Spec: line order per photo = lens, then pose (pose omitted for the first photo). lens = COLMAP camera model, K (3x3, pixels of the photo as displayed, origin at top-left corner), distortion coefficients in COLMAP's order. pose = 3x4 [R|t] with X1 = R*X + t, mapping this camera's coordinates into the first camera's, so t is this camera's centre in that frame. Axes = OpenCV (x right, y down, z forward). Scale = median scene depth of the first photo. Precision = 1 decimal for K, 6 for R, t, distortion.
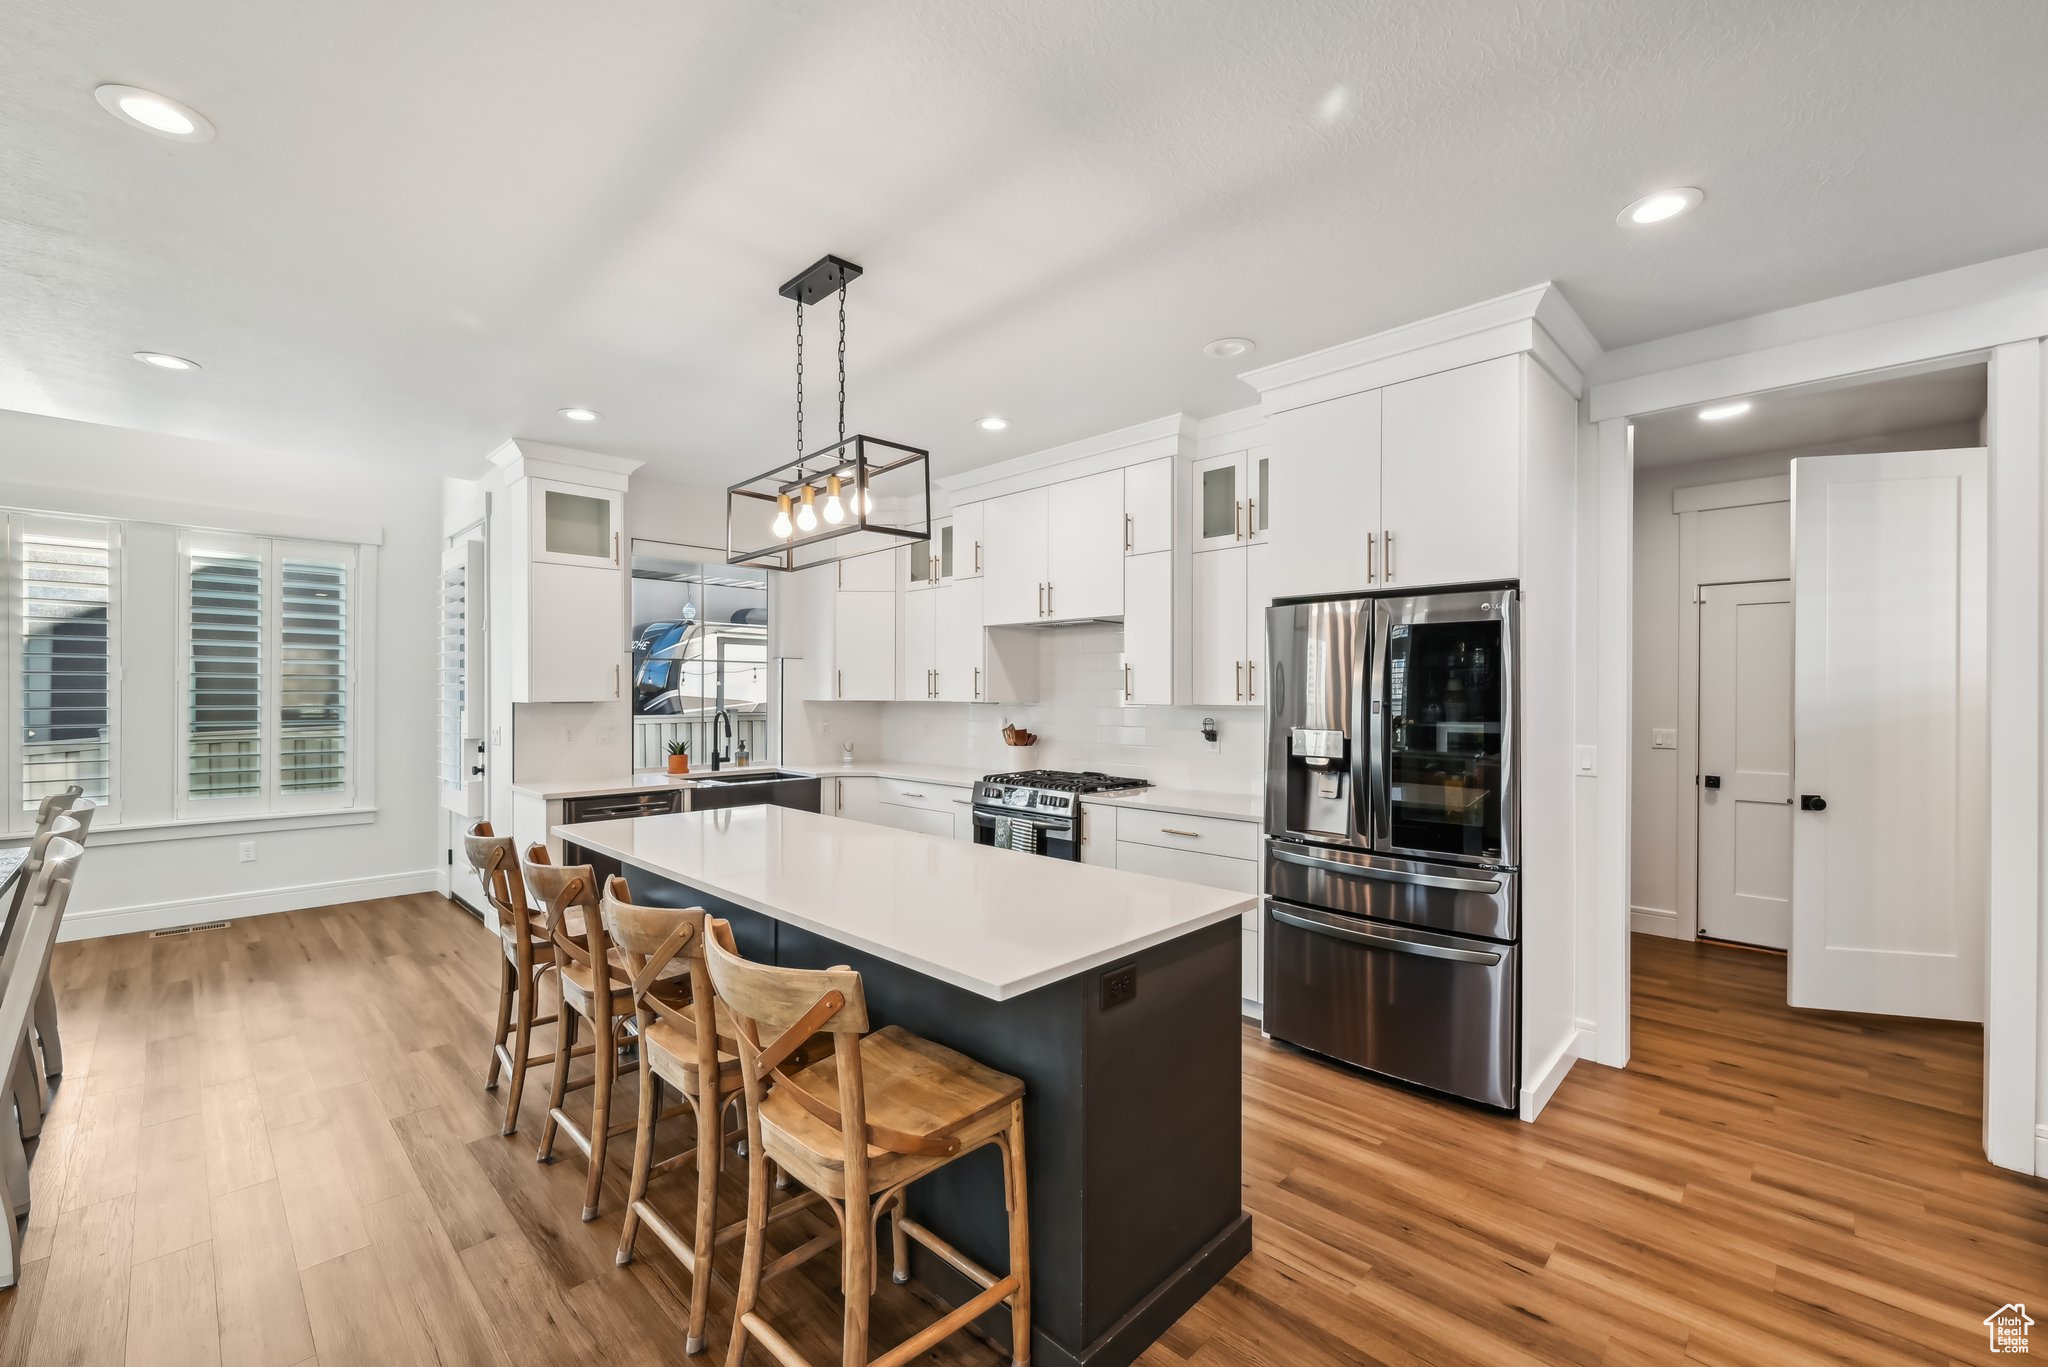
lens RADIAL K [[839.0, 0, 1031.9], [0, 839.0, 694.5], [0, 0, 1]] dist [0.001539, 0.000689]
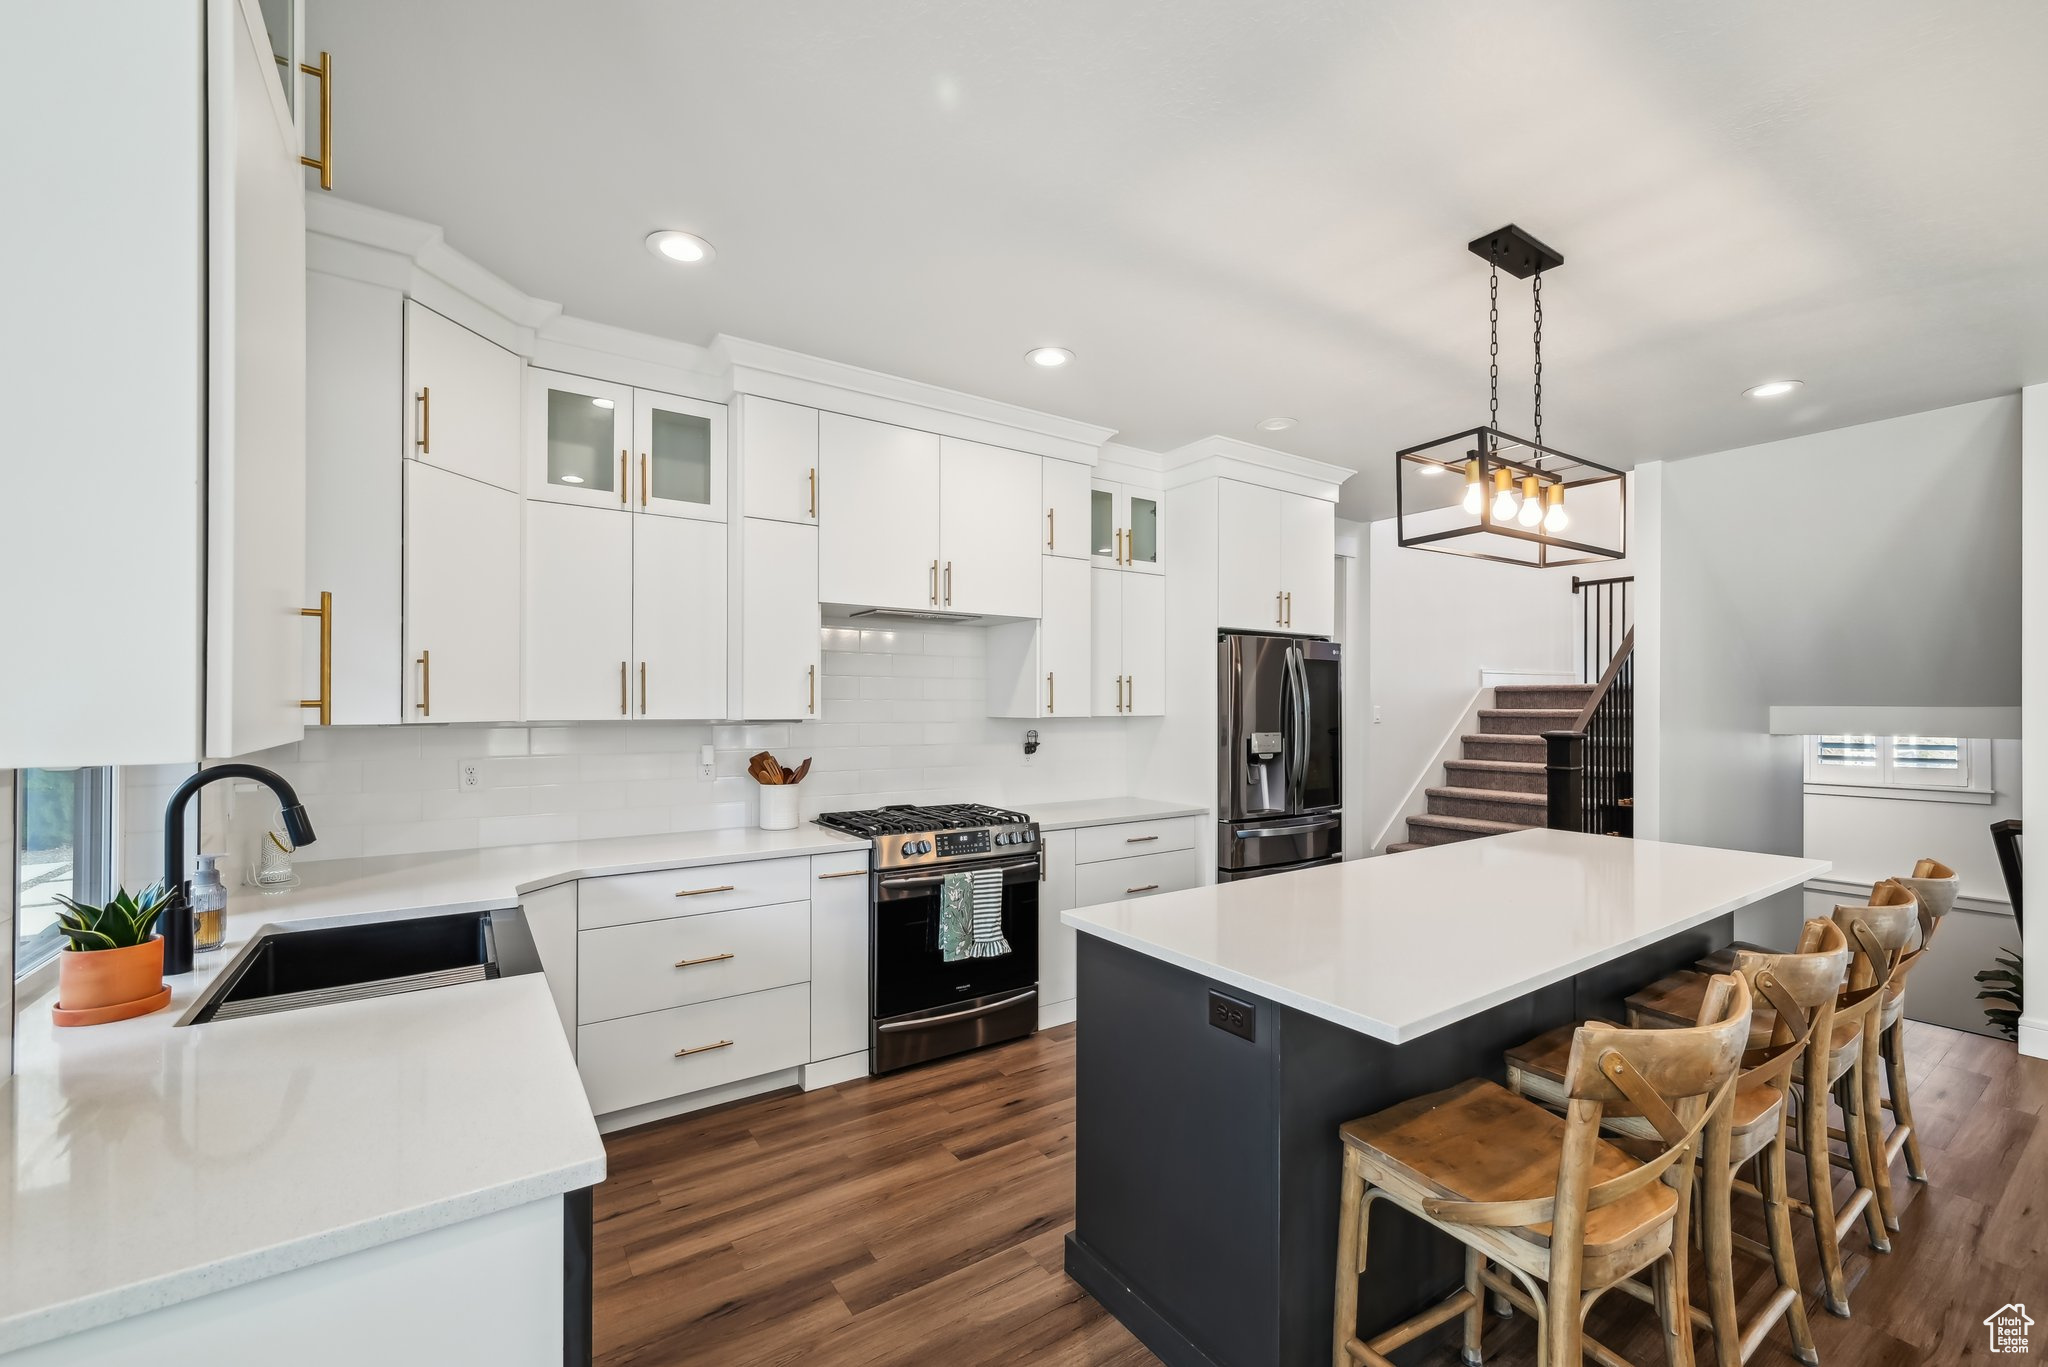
lens RADIAL K [[839.0, 0, 1031.9], [0, 839.0, 694.5], [0, 0, 1]] dist [0.001539, 0.000689]
pose [[0.189581, 0.011771, 0.981794, -0.714535], [0.002105, 0.999921, -0.012394, -0.001526], [-0.981863, 0.004417, 0.189542, 0.767978]]
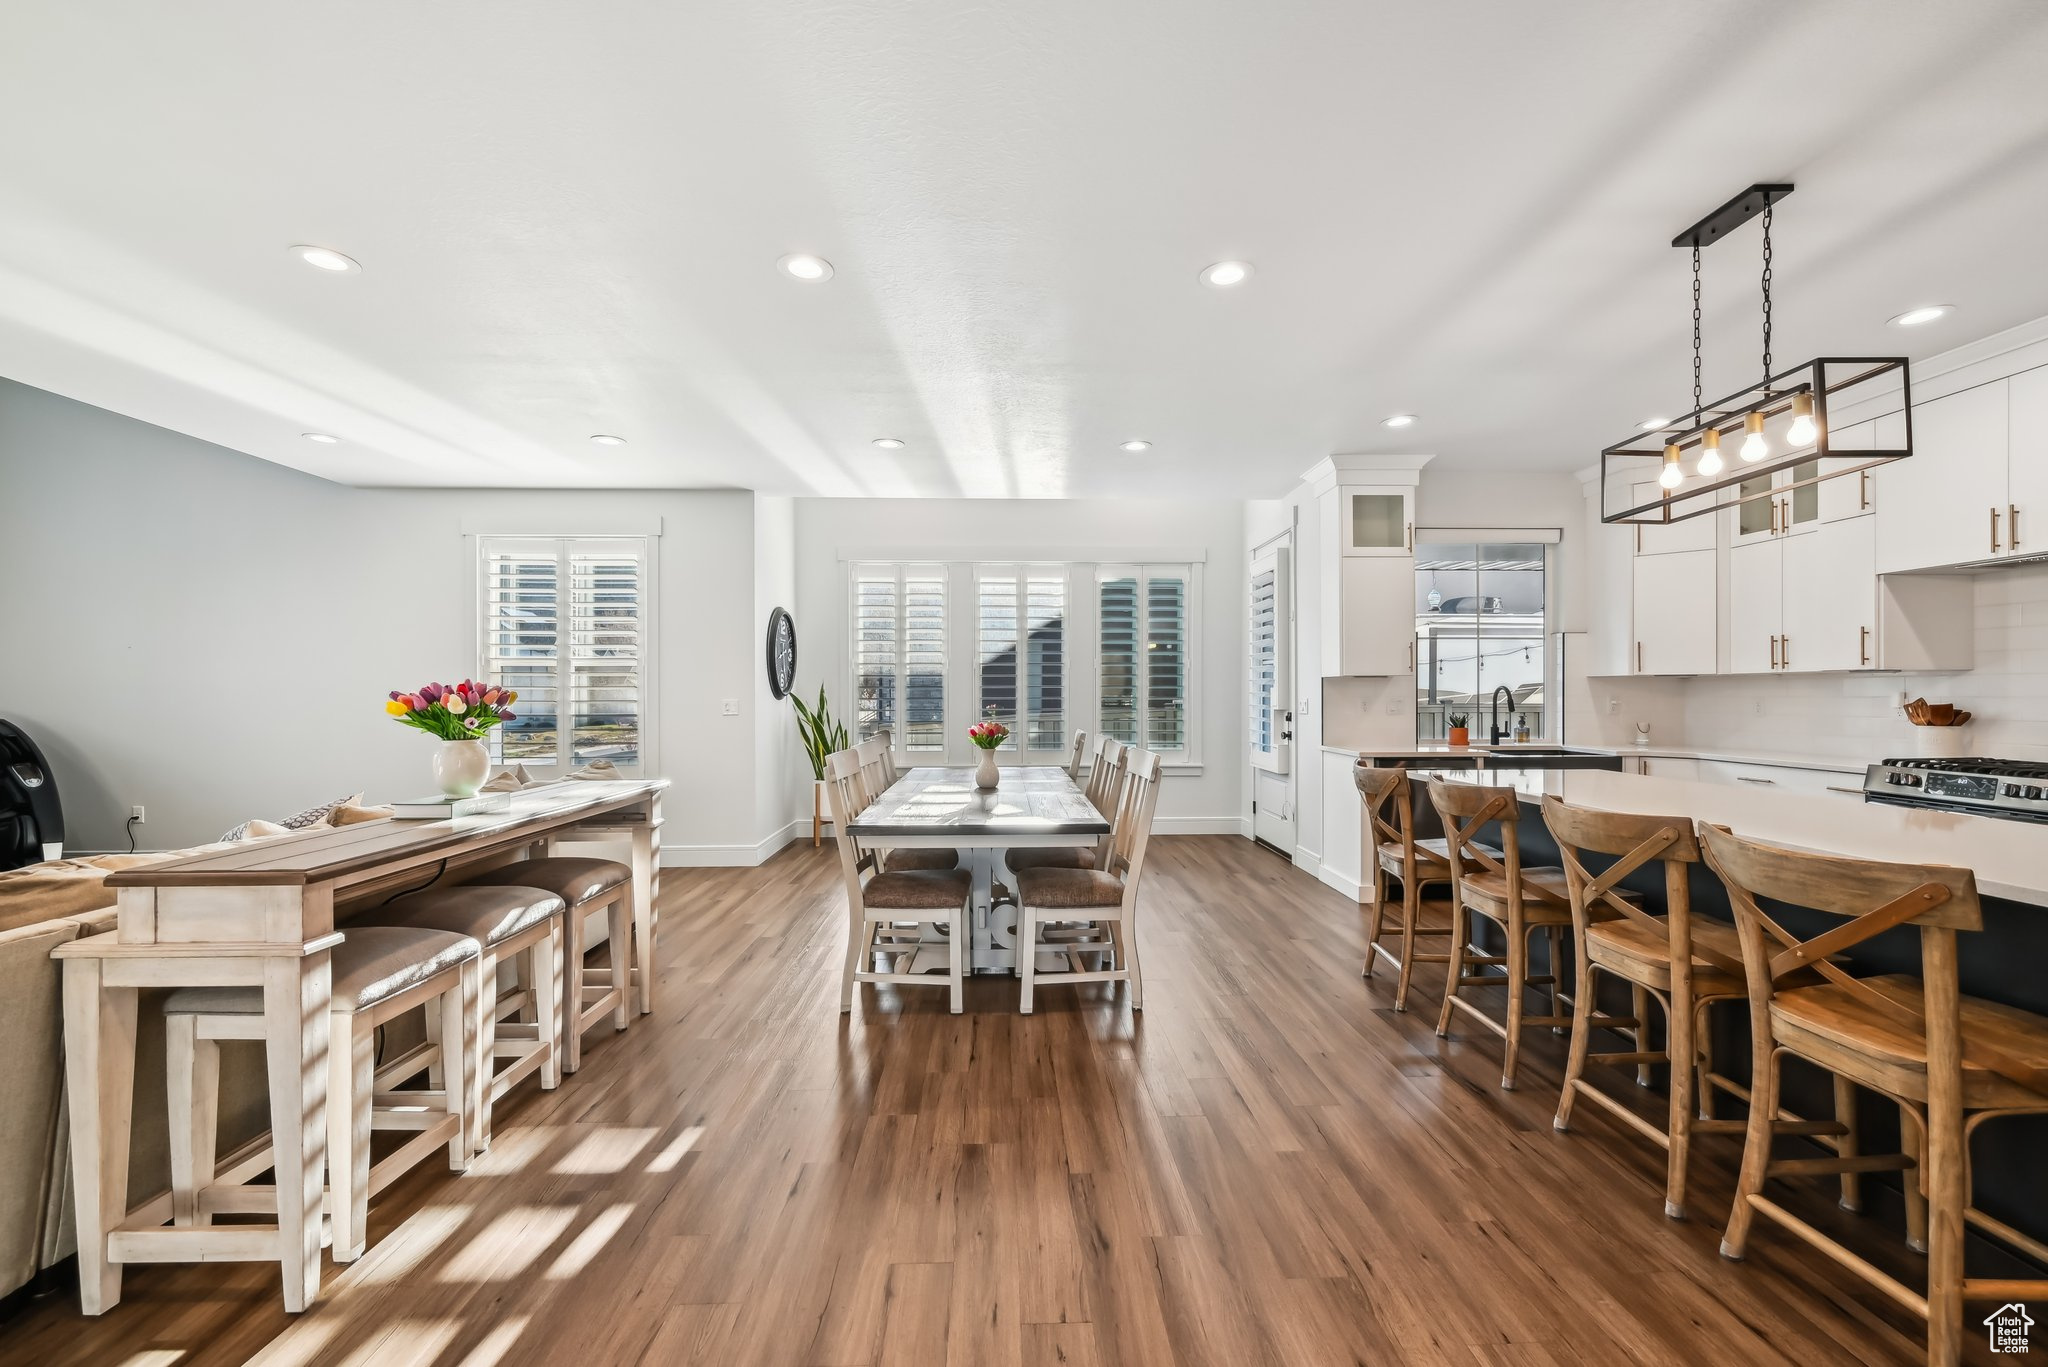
lens RADIAL K [[839.0, 0, 1031.9], [0, 839.0, 694.5], [0, 0, 1]] dist [0.001539, 0.000689]
pose [[0.727784, -0.003553, -0.685798, -0.101284], [0.001827, 0.999993, -0.003242, 0.037213], [0.685804, 0.001107, 0.727785, -0.154331]]
